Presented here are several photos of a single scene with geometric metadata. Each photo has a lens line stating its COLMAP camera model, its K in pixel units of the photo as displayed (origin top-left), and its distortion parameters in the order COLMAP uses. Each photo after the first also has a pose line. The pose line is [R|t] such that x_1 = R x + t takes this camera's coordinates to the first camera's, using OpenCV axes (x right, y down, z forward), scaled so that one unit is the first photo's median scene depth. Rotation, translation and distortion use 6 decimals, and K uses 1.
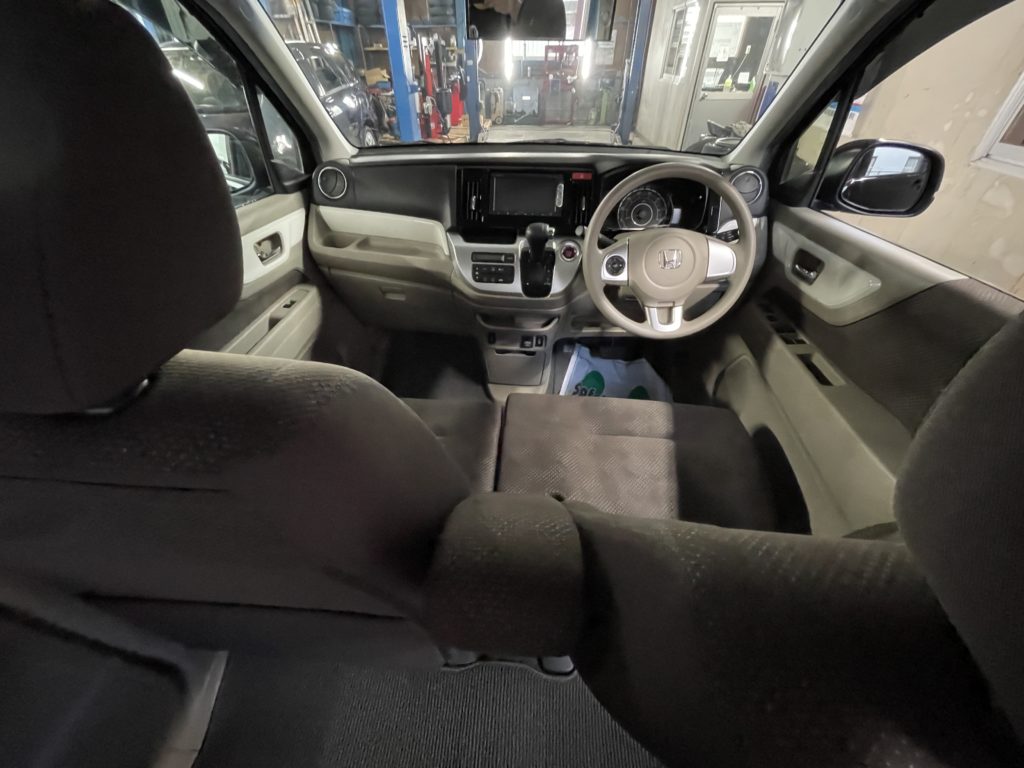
lens RADIAL K [[419.4, 0, 512.0], [0, 419.4, 384.0], [0, 0, 1]] dist [0.011917, -0.006029]
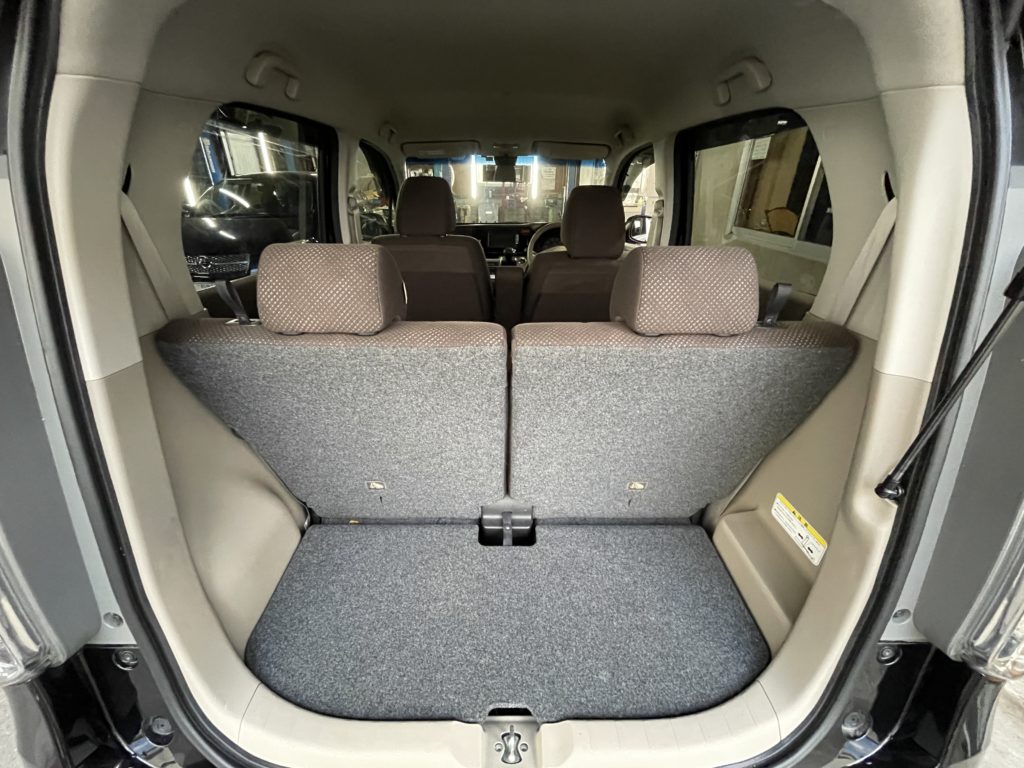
lens RADIAL K [[419.4, 0, 512.0], [0, 419.4, 384.0], [0, 0, 1]] dist [0.011917, -0.006029]
pose [[0.996286, -0.031817, 0.080006, -0.016446], [0.048123, 0.976298, -0.211012, 0.108074], [-0.071396, 0.214078, 0.974204, -0.143560]]
